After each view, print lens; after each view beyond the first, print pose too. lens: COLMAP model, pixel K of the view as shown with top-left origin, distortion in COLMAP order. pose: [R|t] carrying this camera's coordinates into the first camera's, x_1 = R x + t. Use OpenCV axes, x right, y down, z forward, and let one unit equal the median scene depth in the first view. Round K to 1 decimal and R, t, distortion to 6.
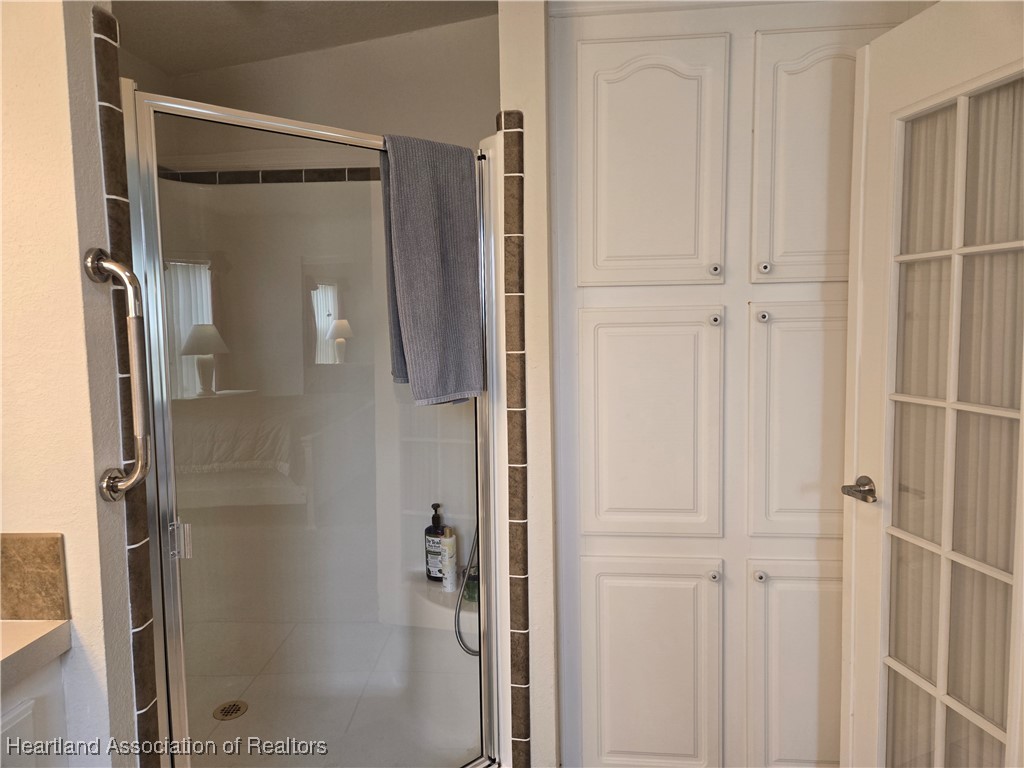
lens RADIAL K [[689.0, 0, 517.0], [0, 689.0, 382.2], [0, 0, 1]] dist [0.070374, -0.056117]
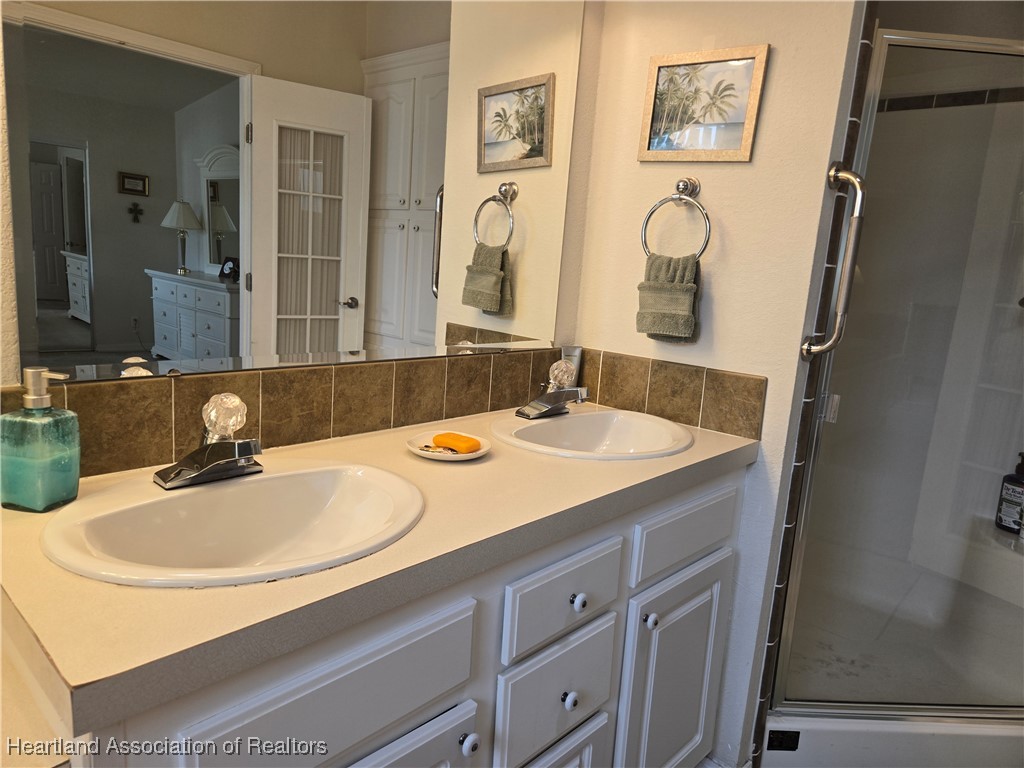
lens RADIAL K [[689.0, 0, 512.9], [0, 689.0, 381.8], [0, 0, 1]] dist [0.070374, -0.056117]
pose [[0.783519, 0.181950, -0.594132, -0.229112], [-0.137359, 0.983230, 0.119965, 0.128297], [0.605996, -0.012385, 0.795371, -0.362945]]
